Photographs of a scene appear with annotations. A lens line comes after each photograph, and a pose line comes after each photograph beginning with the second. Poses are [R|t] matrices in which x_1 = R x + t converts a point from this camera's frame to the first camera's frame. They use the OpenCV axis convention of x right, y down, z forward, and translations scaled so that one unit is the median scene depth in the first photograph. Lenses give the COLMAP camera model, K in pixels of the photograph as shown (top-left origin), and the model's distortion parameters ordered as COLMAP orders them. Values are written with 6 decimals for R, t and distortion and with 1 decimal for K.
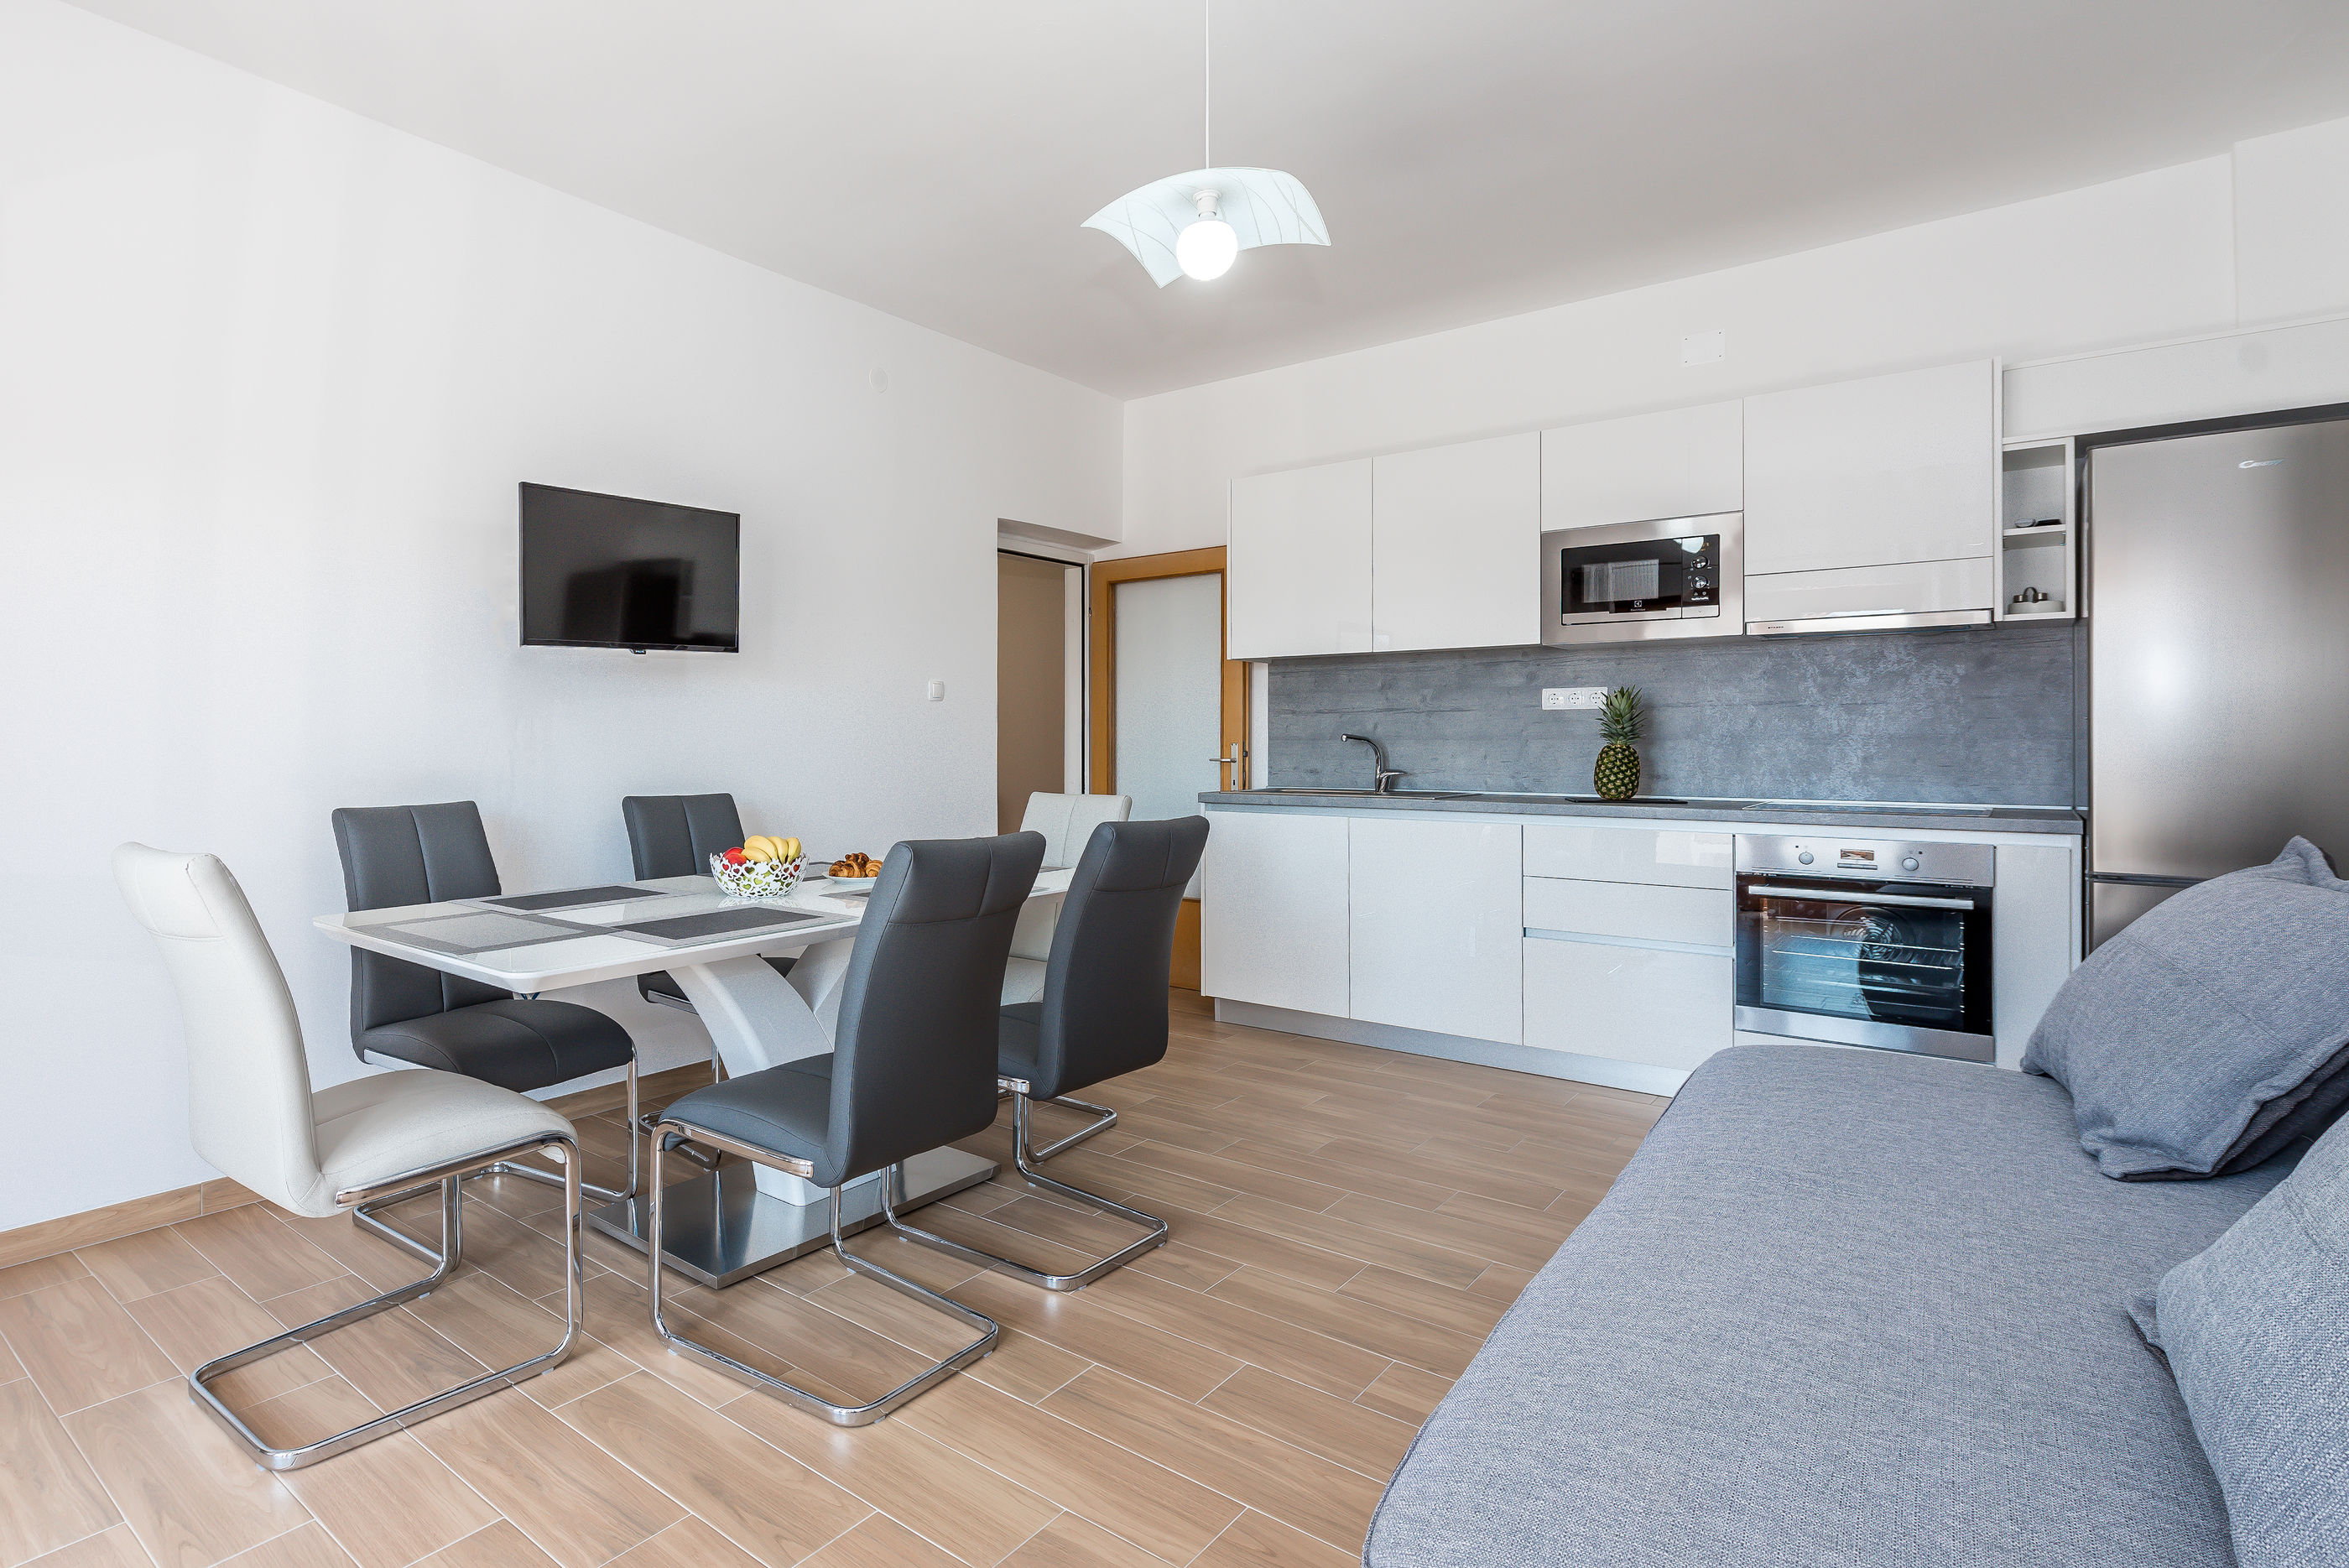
lens RADIAL K [[1063.6, 0, 1180.9], [0, 1063.6, 745.4], [0, 0, 1]] dist [0.001038, -0.000253]
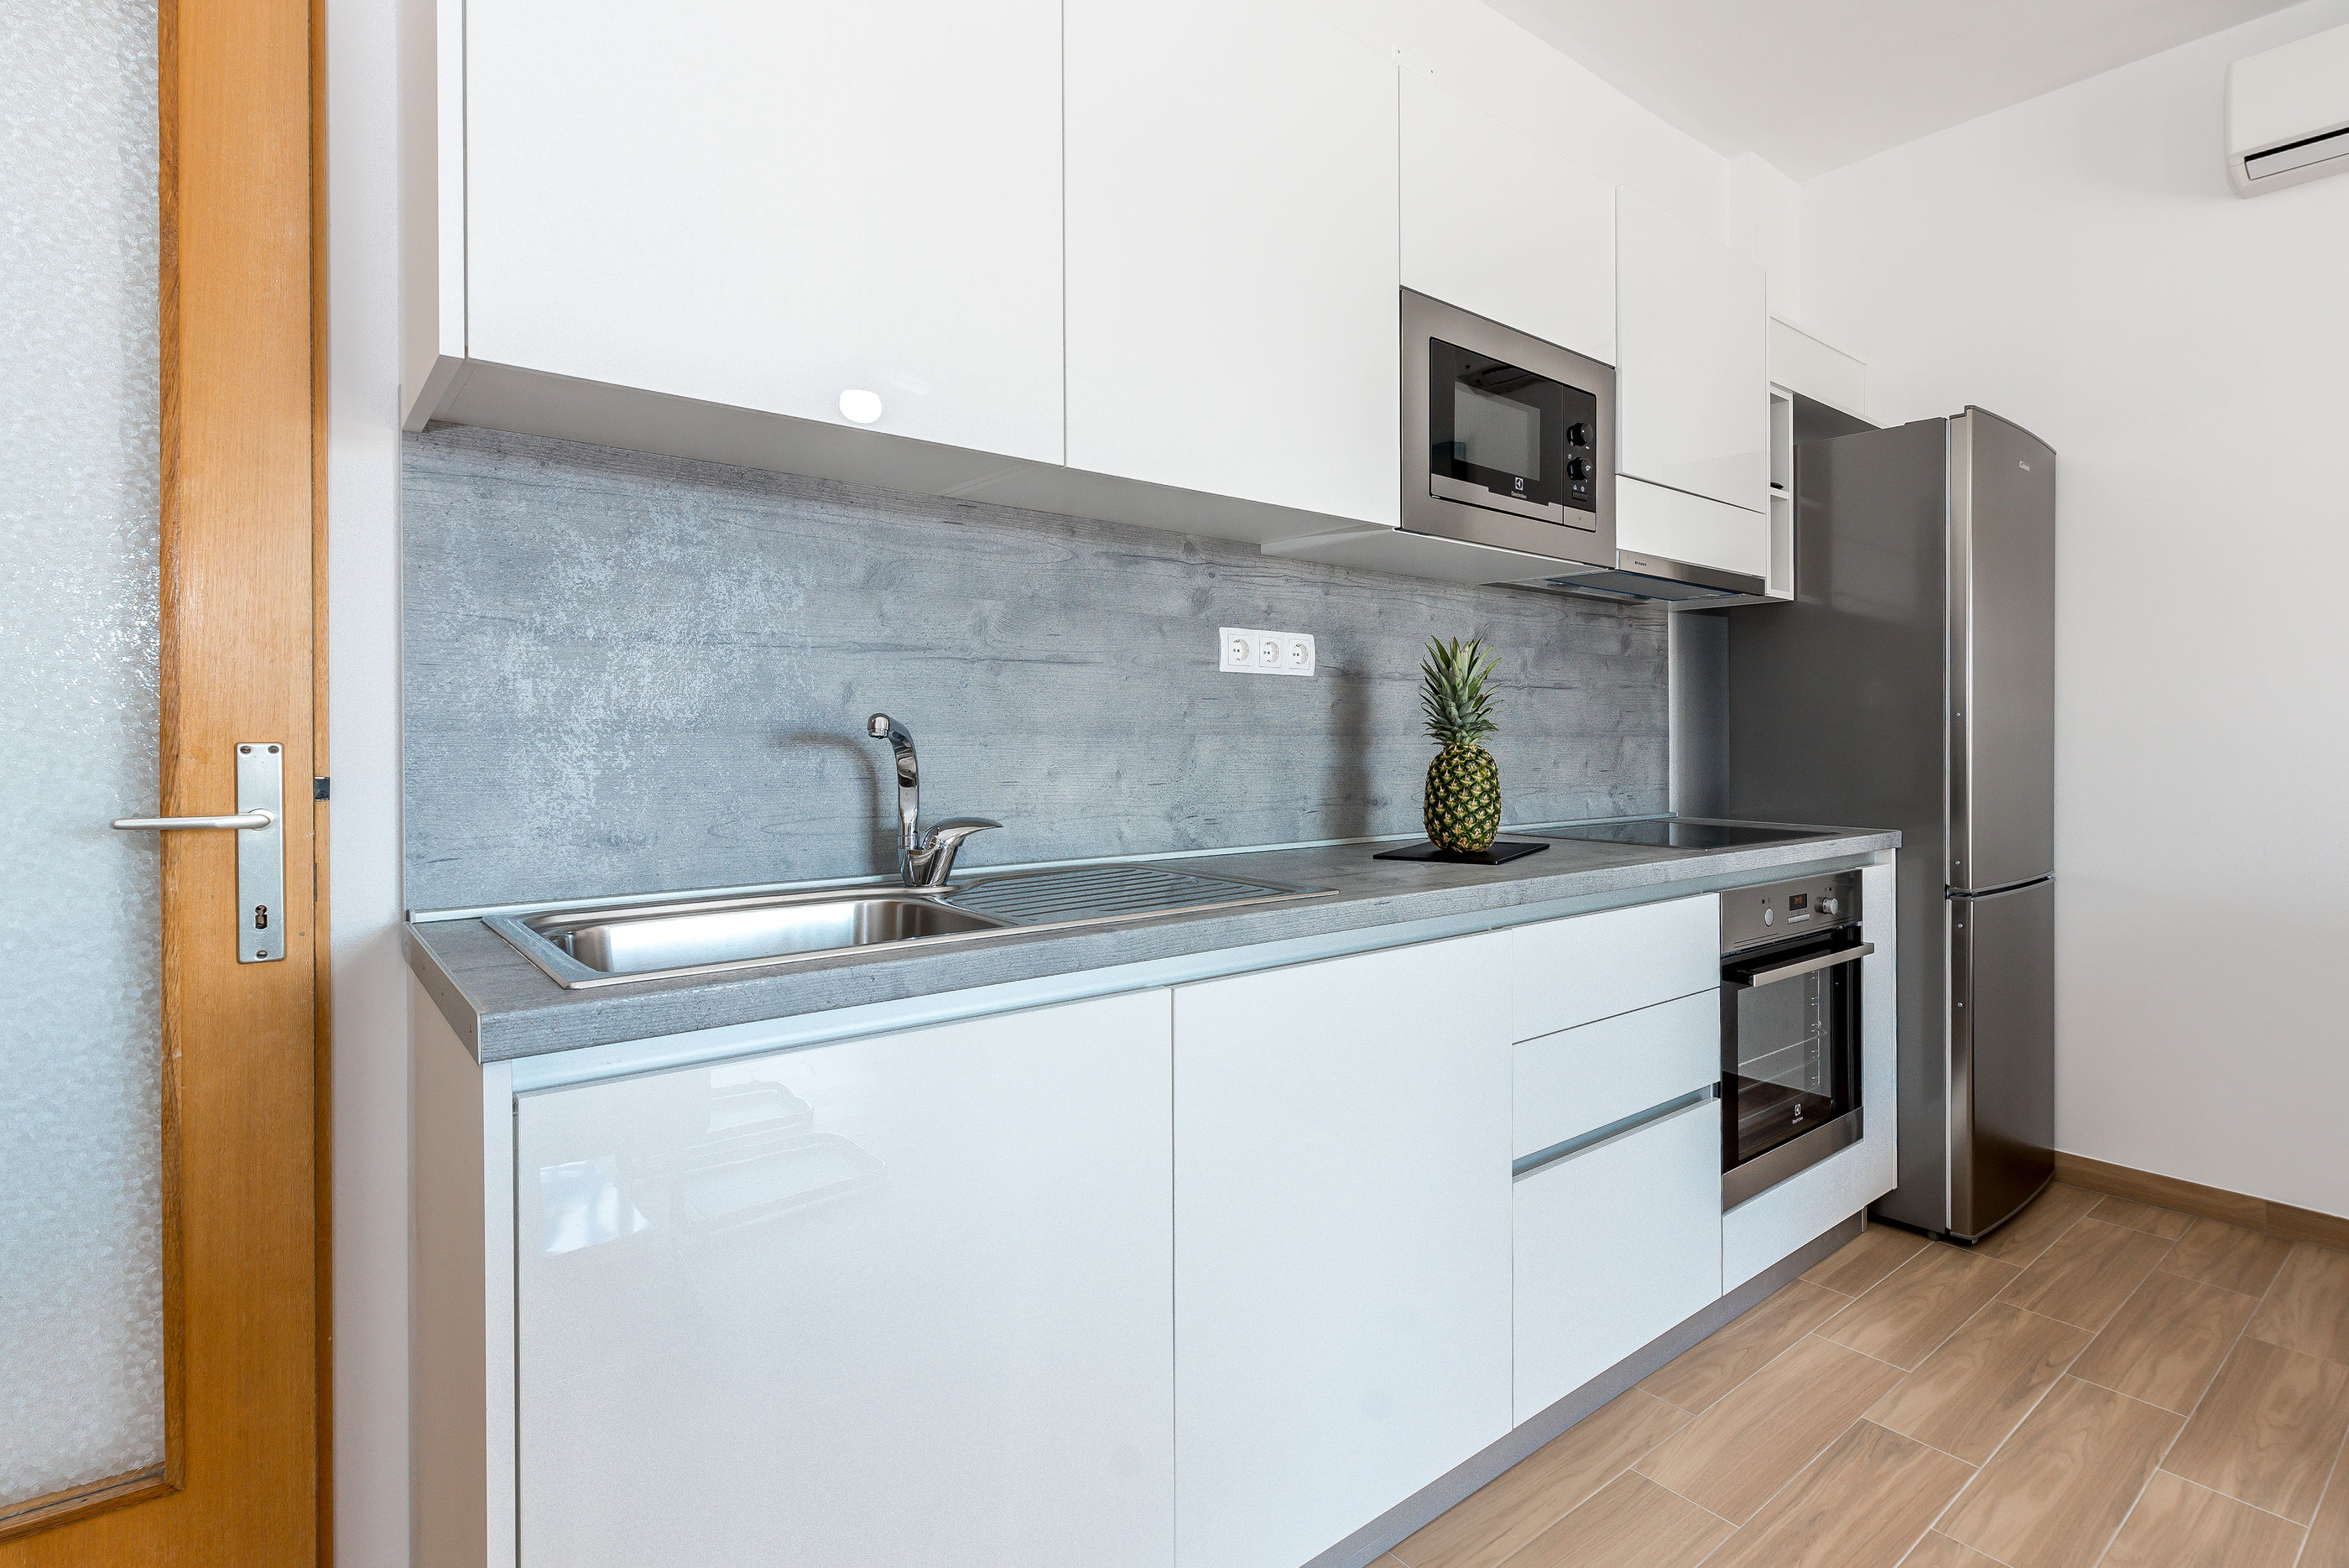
lens RADIAL K [[1142.6, 0, 1176.7], [0, 1142.6, 738.3], [0, 0, 1]] dist [0.000731, -0.000473]
pose [[0.284160, -0.000978, 0.958777, -0.150145], [-0.001579, 0.999998, 0.001488, -0.004725], [-0.958776, -0.001937, 0.284157, 0.880965]]
